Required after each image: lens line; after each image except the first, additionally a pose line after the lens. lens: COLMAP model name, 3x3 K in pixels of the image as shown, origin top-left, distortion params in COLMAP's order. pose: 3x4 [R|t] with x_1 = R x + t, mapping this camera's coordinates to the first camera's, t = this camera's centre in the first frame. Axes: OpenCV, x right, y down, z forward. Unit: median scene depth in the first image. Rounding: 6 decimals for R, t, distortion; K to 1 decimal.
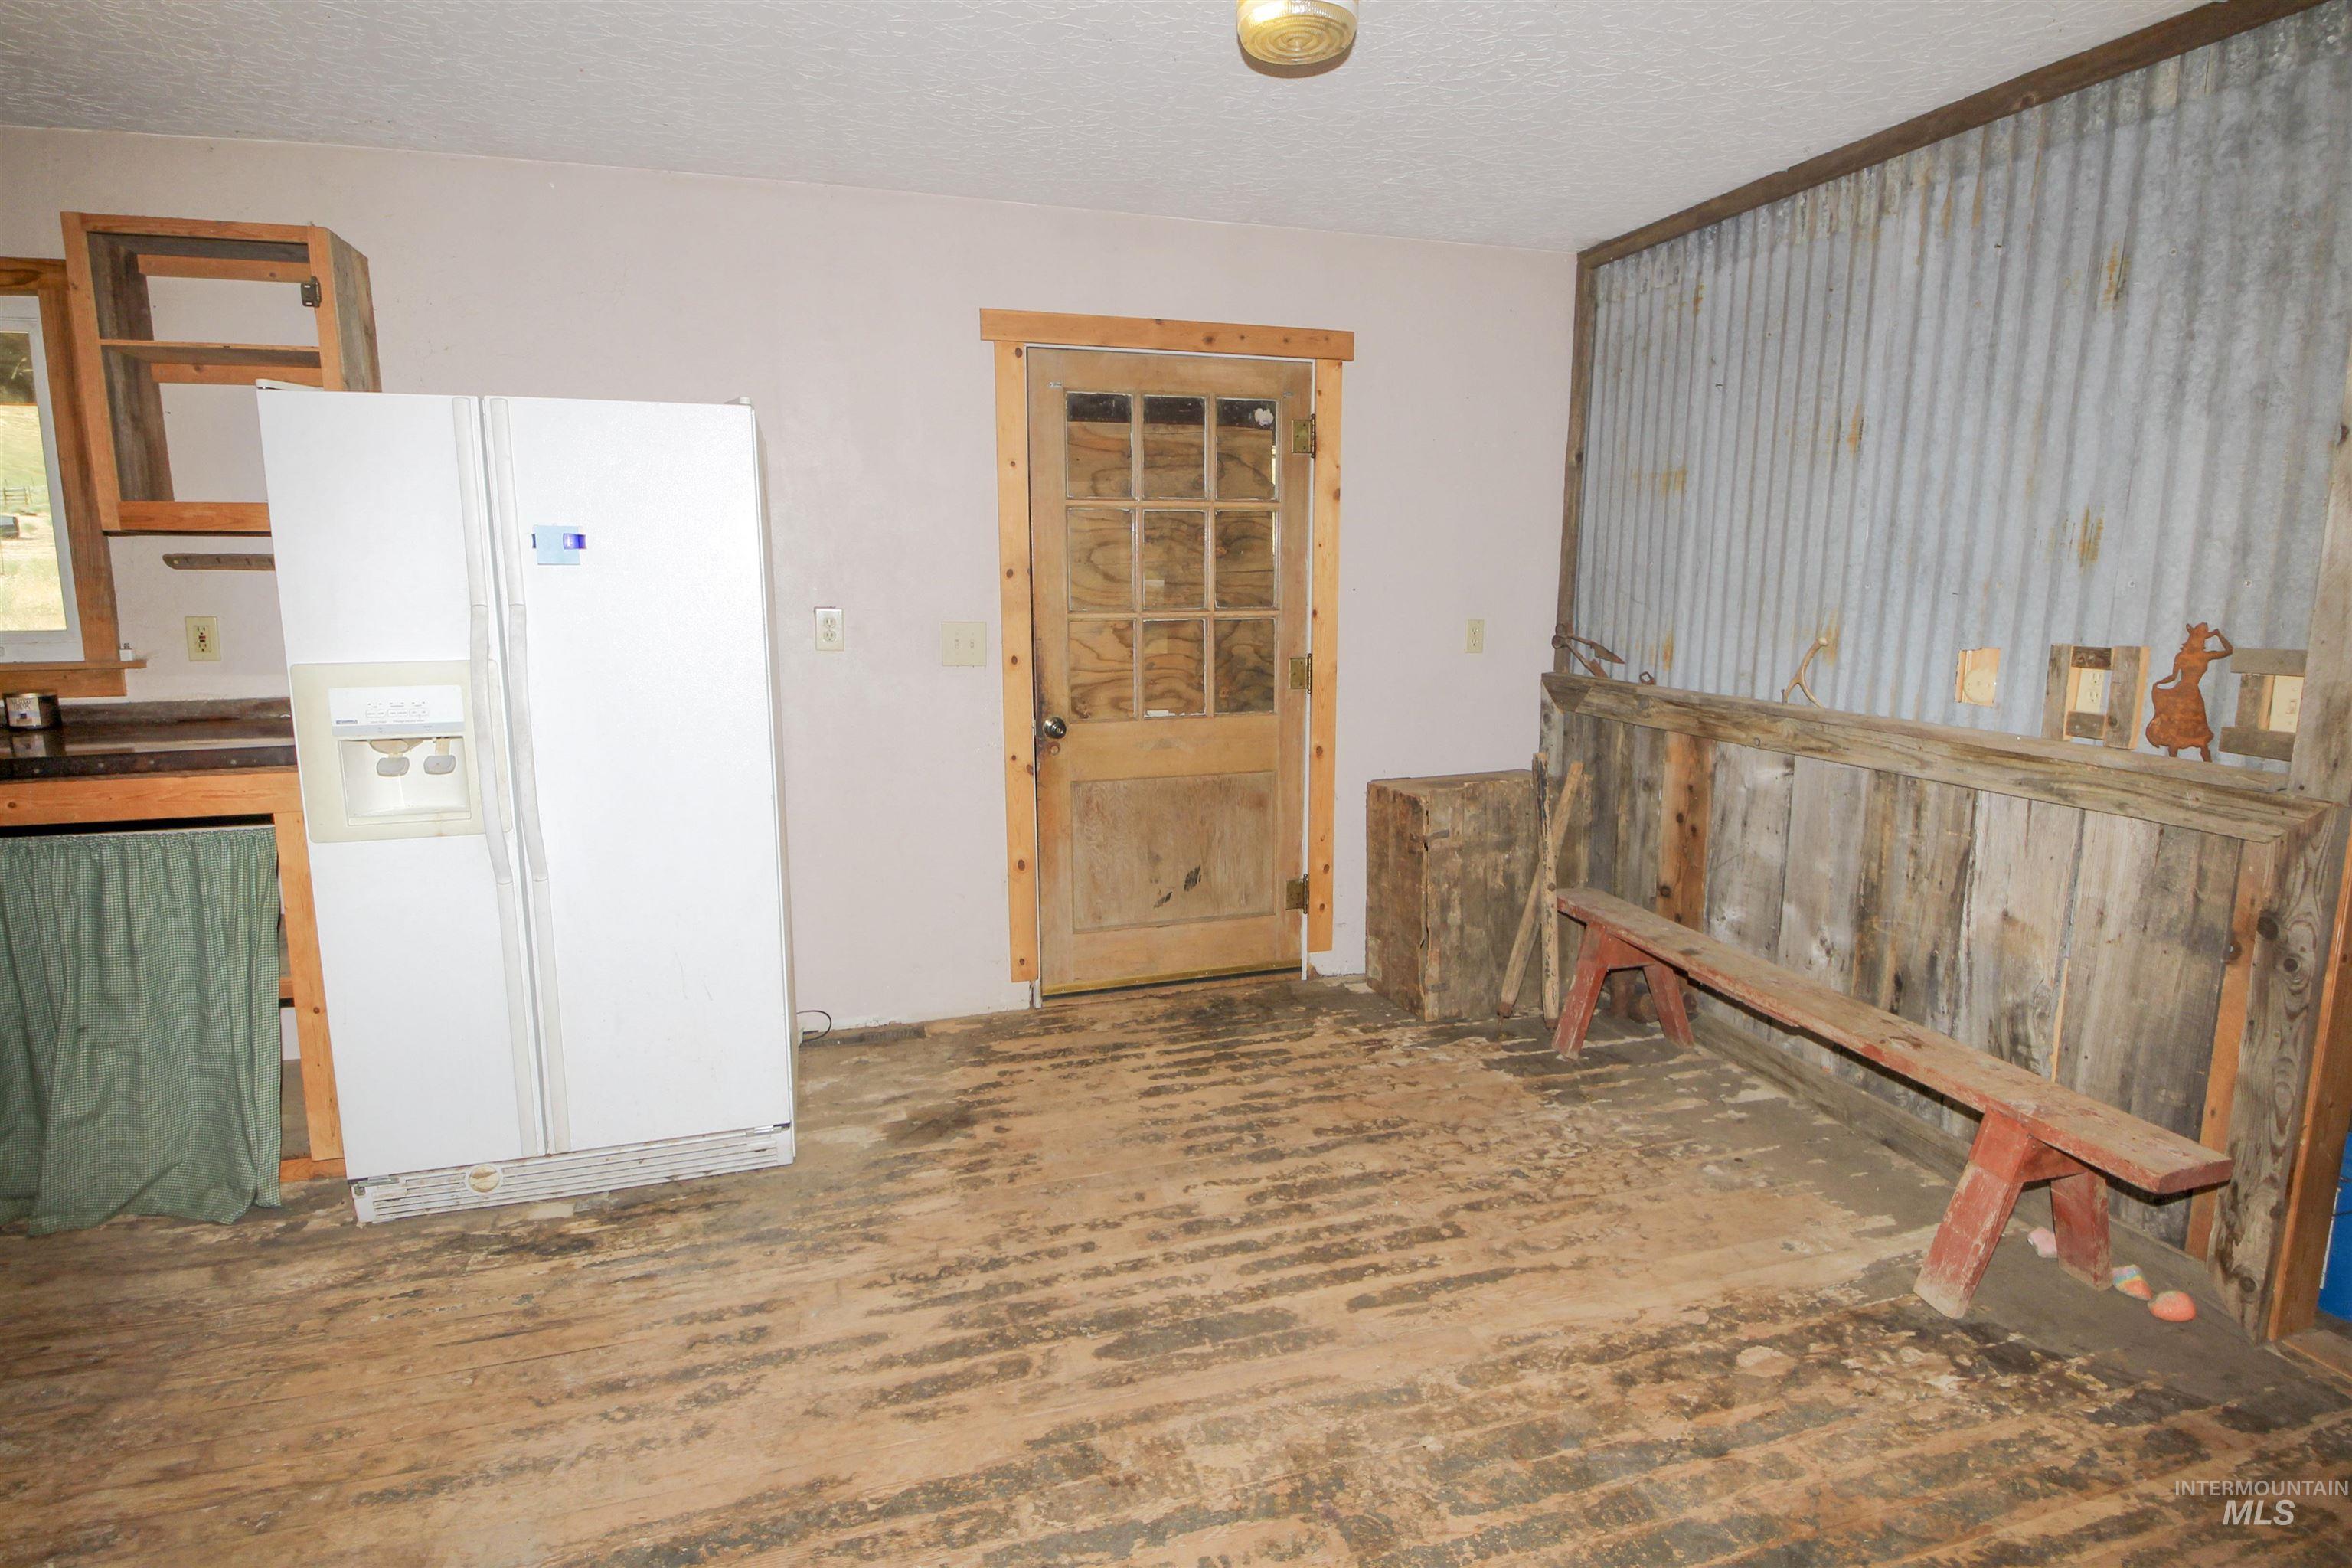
lens RADIAL K [[1173.3, 0, 1179.0], [0, 1173.3, 763.5], [0, 0, 1]] dist [0.040551, -0.040652]
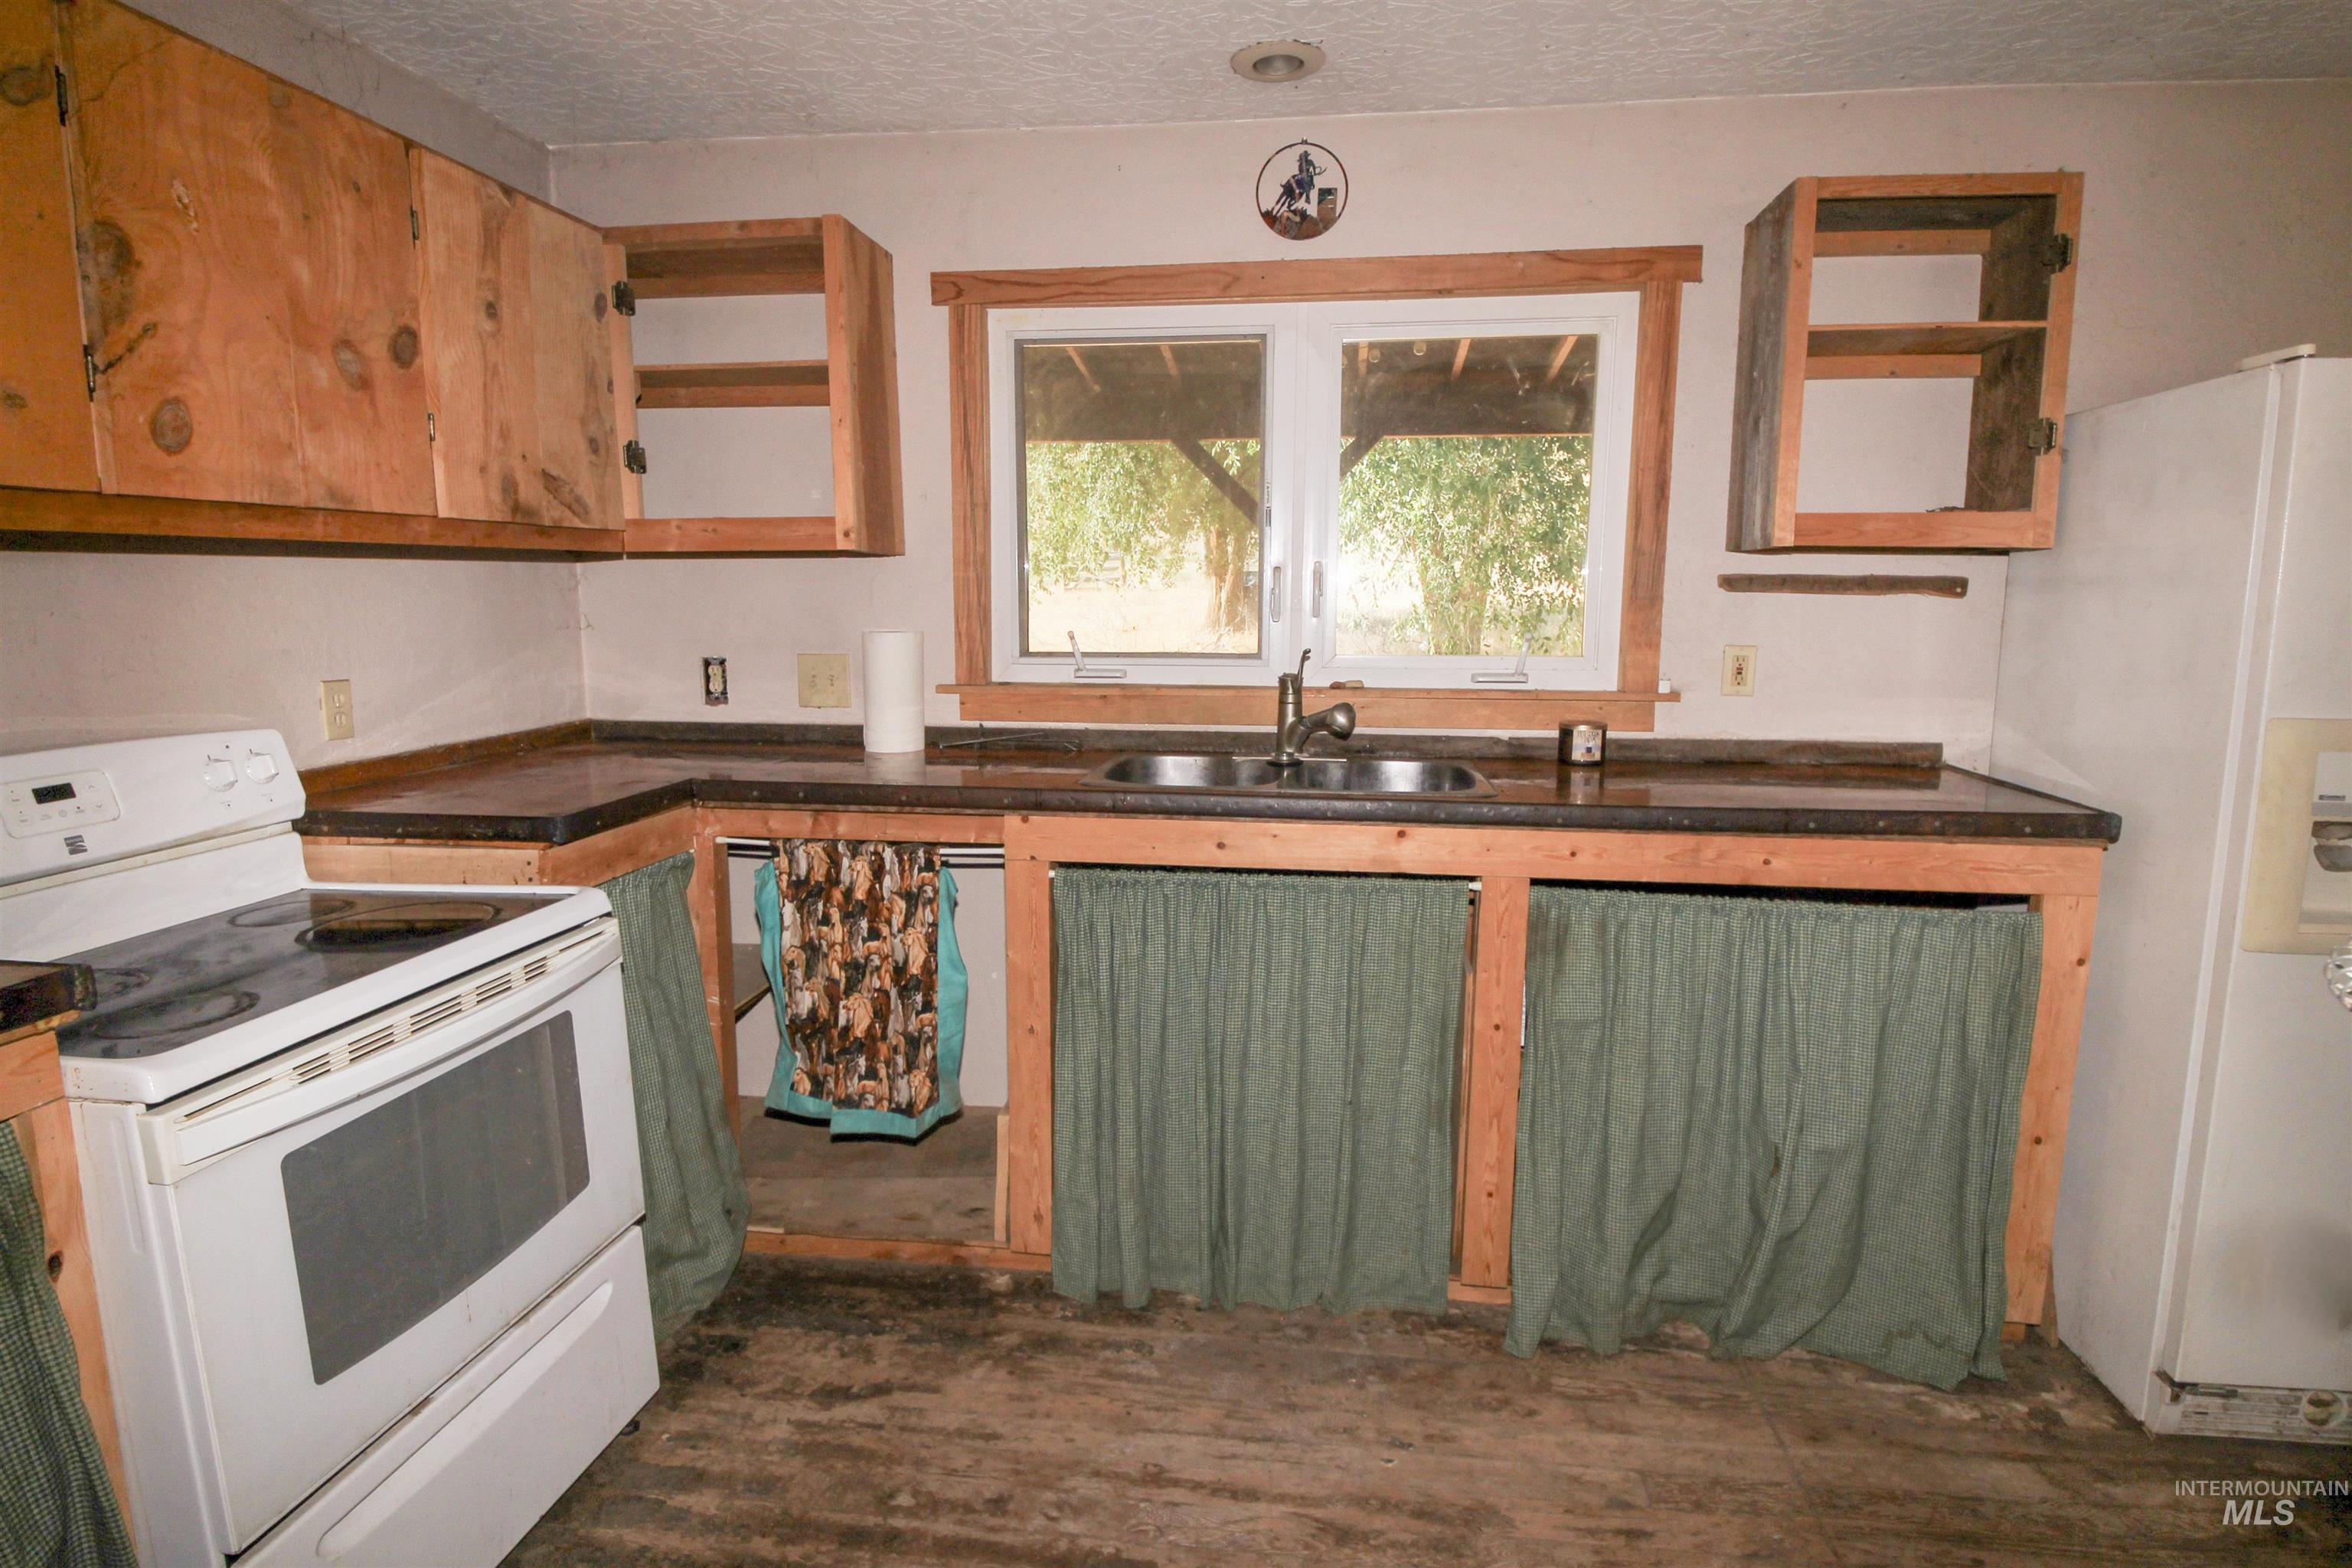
lens RADIAL K [[1219.7, 0, 1171.6], [0, 1219.7, 760.6], [0, 0, 1]] dist [0.043789, -0.047916]
pose [[0.909380, 0.059065, -0.411752, -0.819916], [-0.069438, 0.997533, -0.010264, 0.000655], [0.410130, 0.037925, 0.911238, -0.008661]]
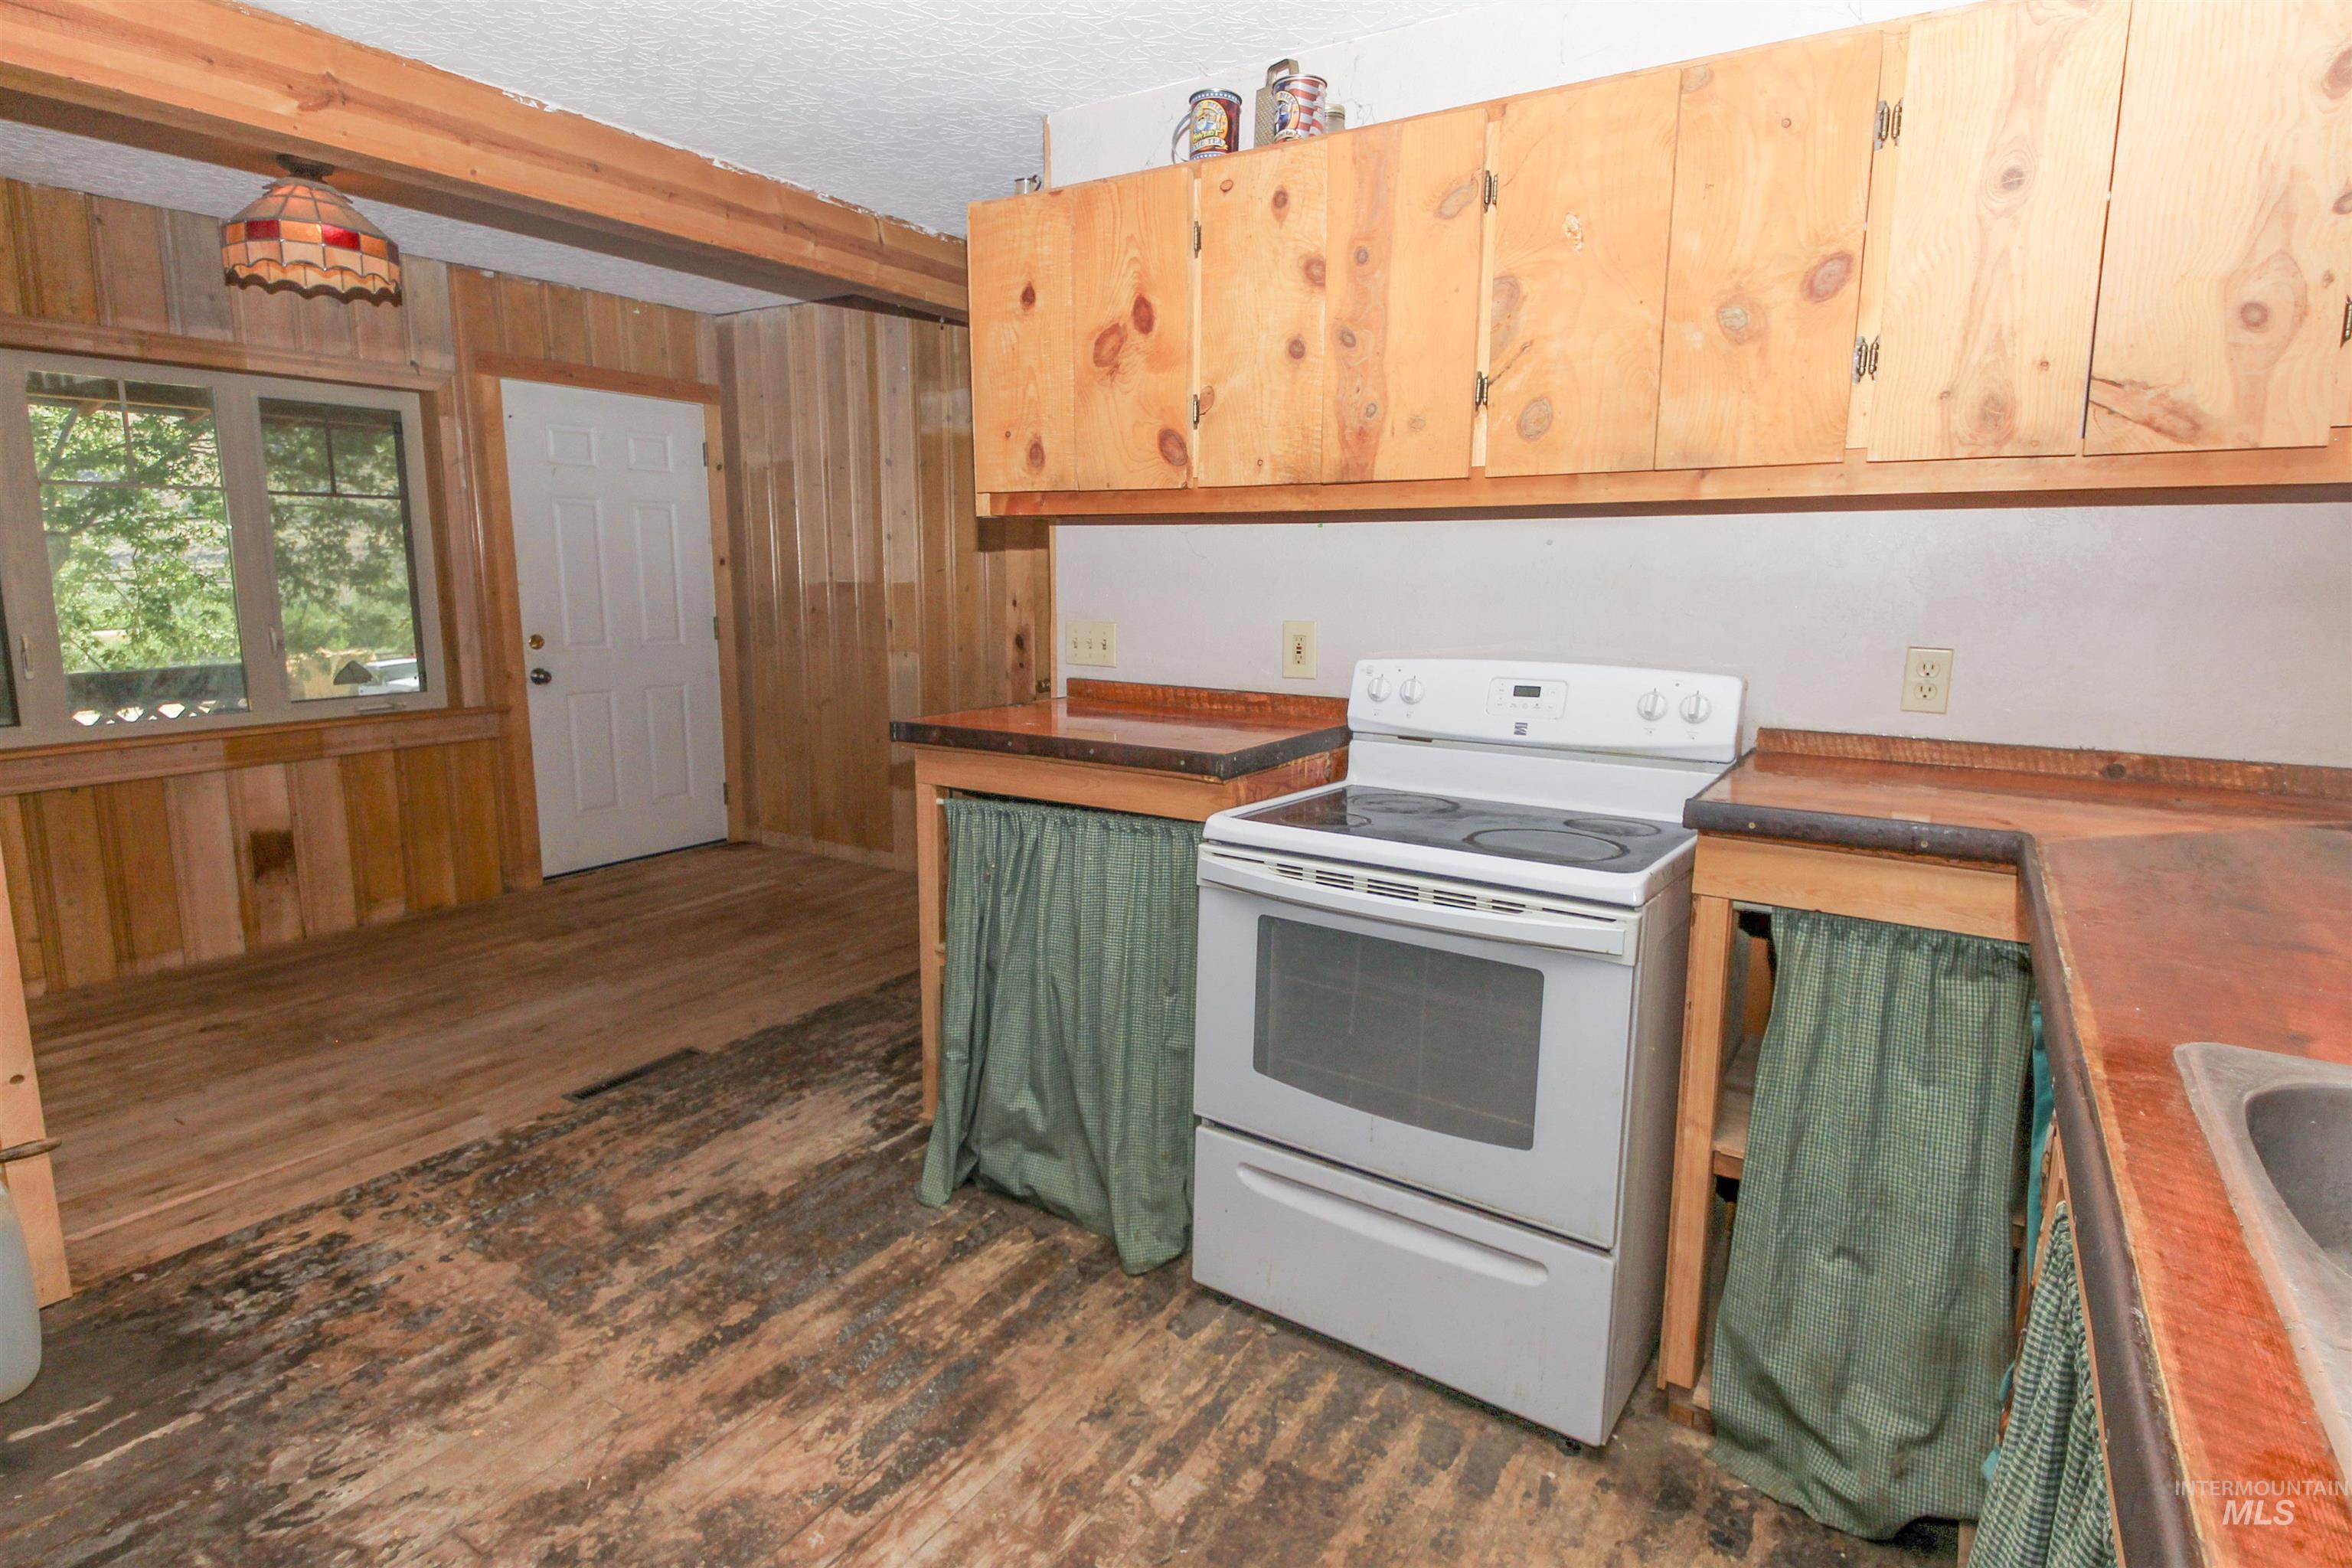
lens RADIAL K [[1196.1, 0, 1171.0], [0, 1196.1, 765.7], [0, 0, 1]] dist [0.033861, -0.026665]
pose [[-0.762032, 0.098351, -0.640027, -0.833133], [-0.118072, 0.950724, 0.286674, -0.106134], [0.636684, 0.294024, -0.712870, 0.722213]]
